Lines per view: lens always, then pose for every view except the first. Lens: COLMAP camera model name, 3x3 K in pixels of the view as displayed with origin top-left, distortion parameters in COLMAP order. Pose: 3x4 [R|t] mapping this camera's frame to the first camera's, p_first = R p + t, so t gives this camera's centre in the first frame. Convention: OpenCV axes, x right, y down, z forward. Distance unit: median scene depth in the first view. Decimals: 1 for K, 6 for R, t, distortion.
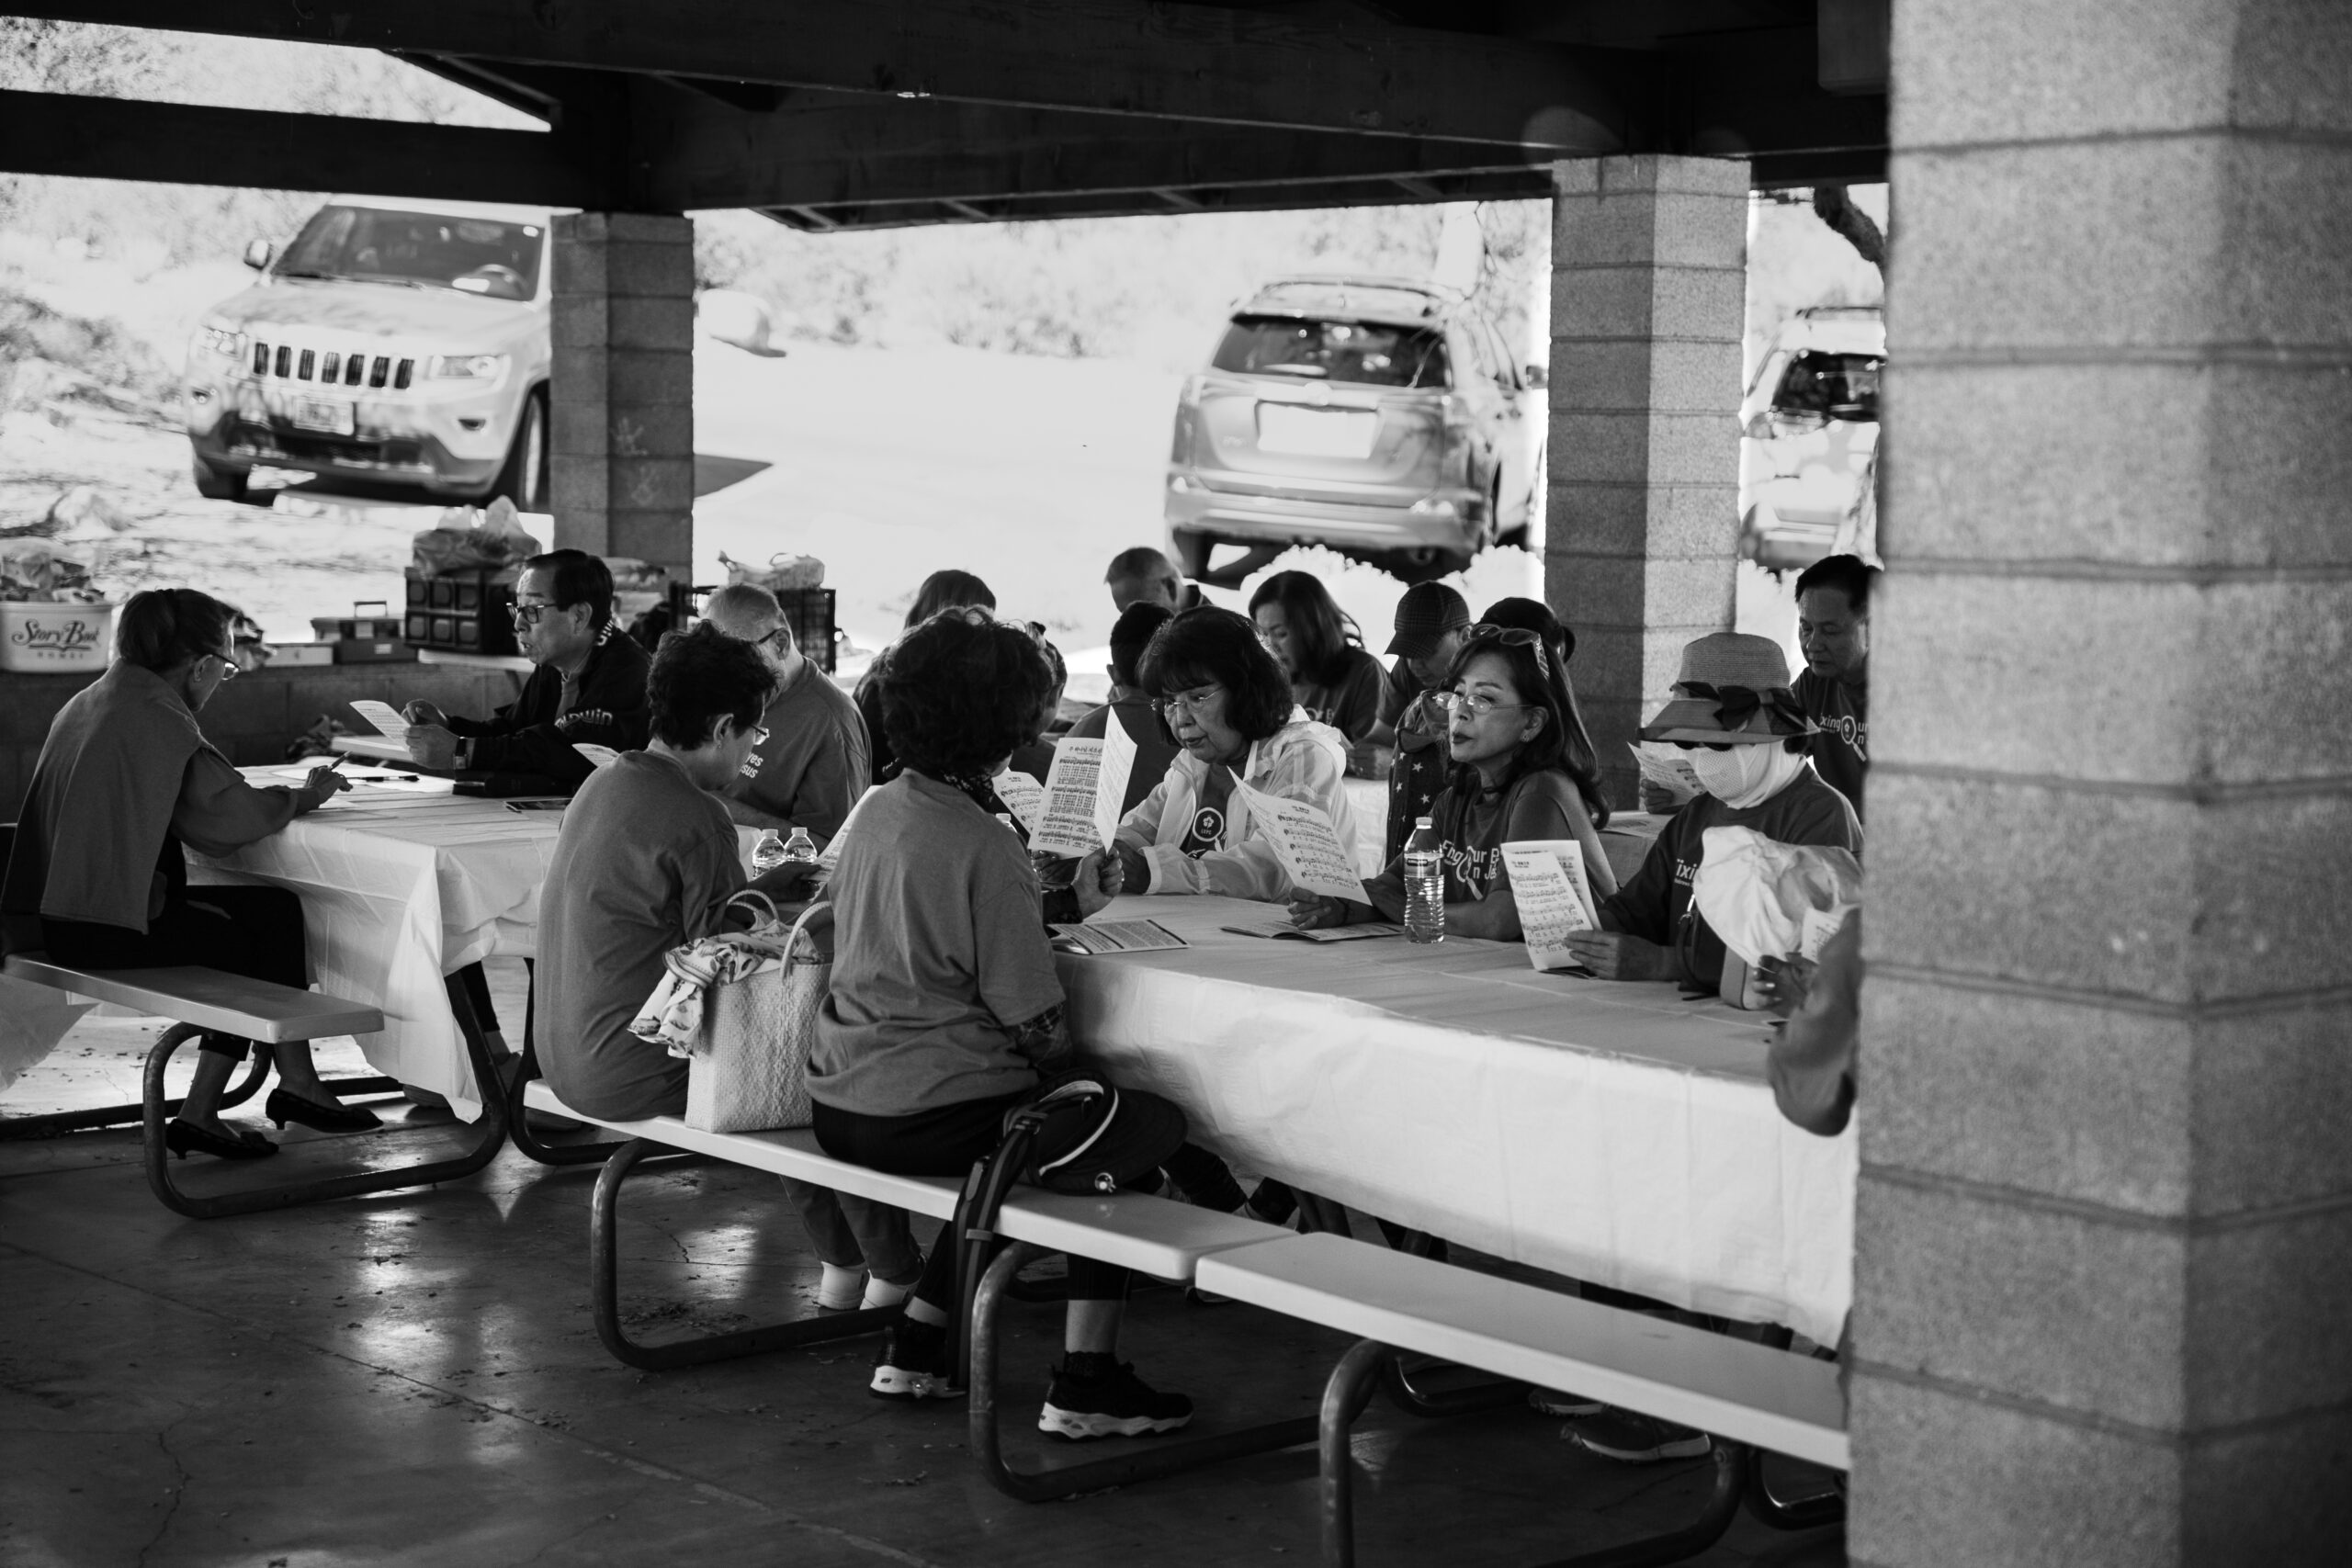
lens RADIAL K [[4265.7, 0, 1175.7], [0, 4265.7, 781.2], [0, 0, 1]] dist [0.291116, 0.000000]
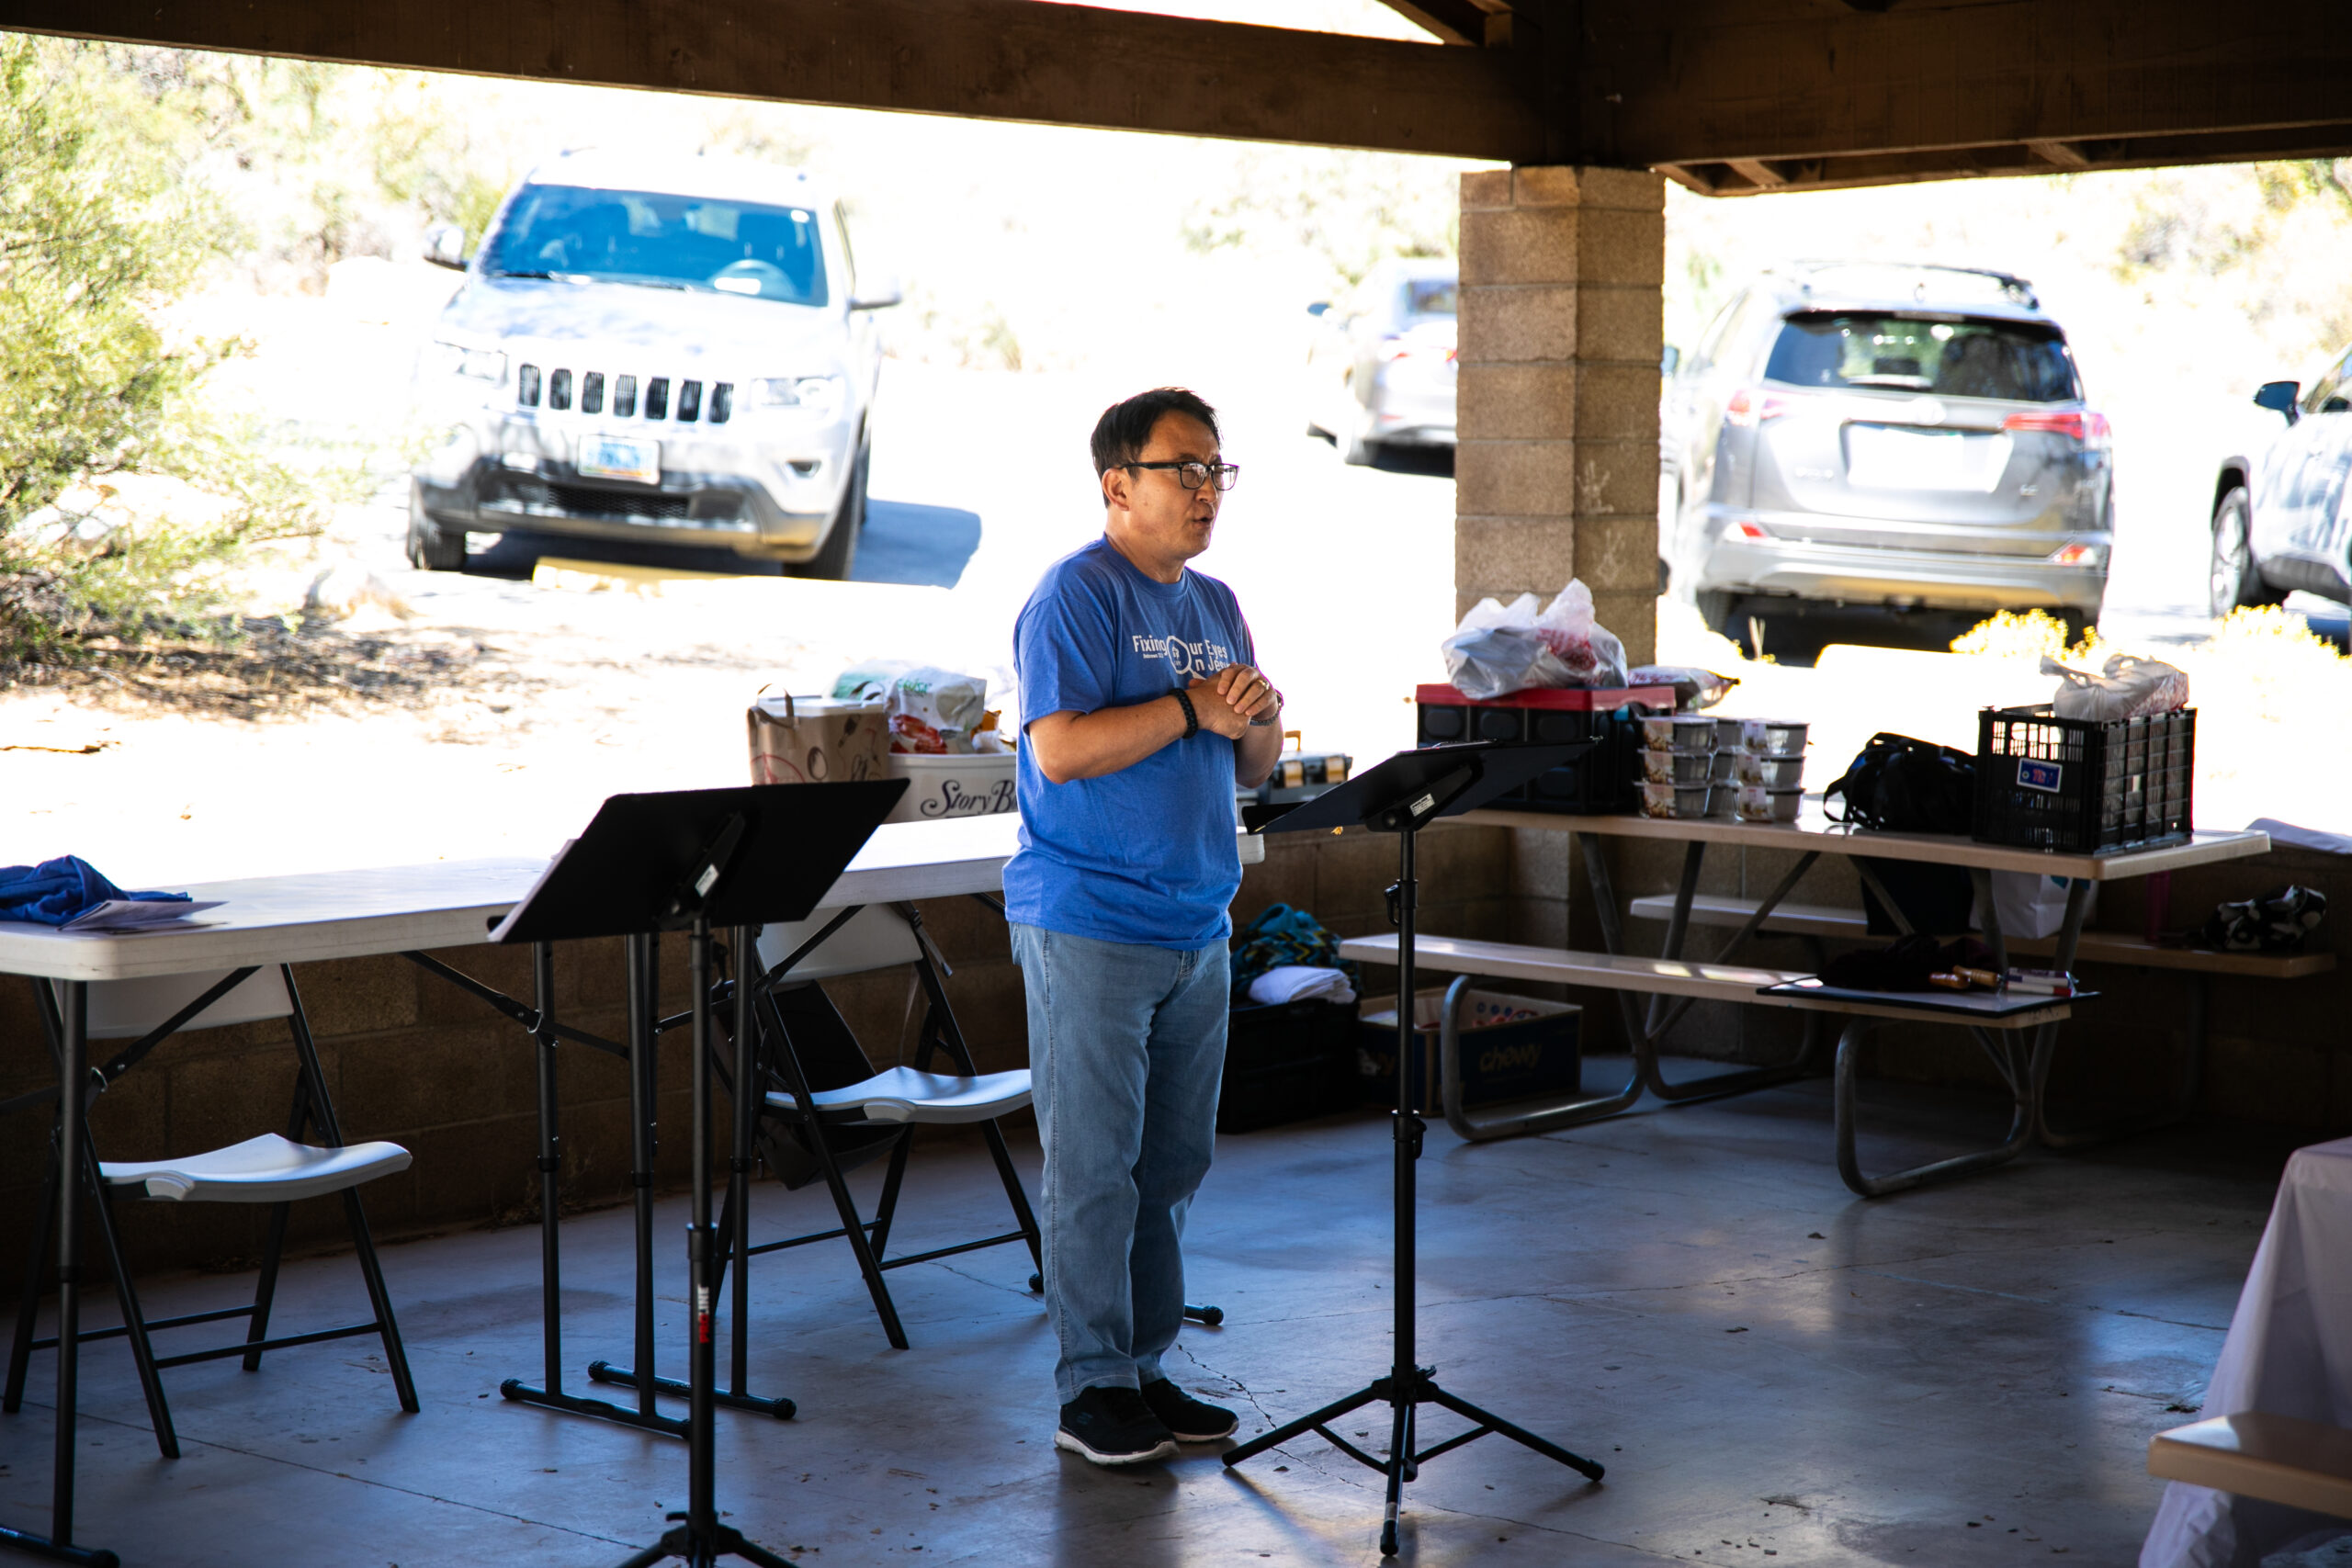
lens RADIAL K [[4634.8, 0, 1175.8], [0, 4634.8, 791.1], [0, 0, 1]] dist [0.227173, 0.000000]
pose [[0.992524, -0.019792, 0.120430, -0.199820], [0.020844, 0.999755, -0.007479, -0.018555], [-0.120253, 0.009933, 0.992694, 0.180901]]
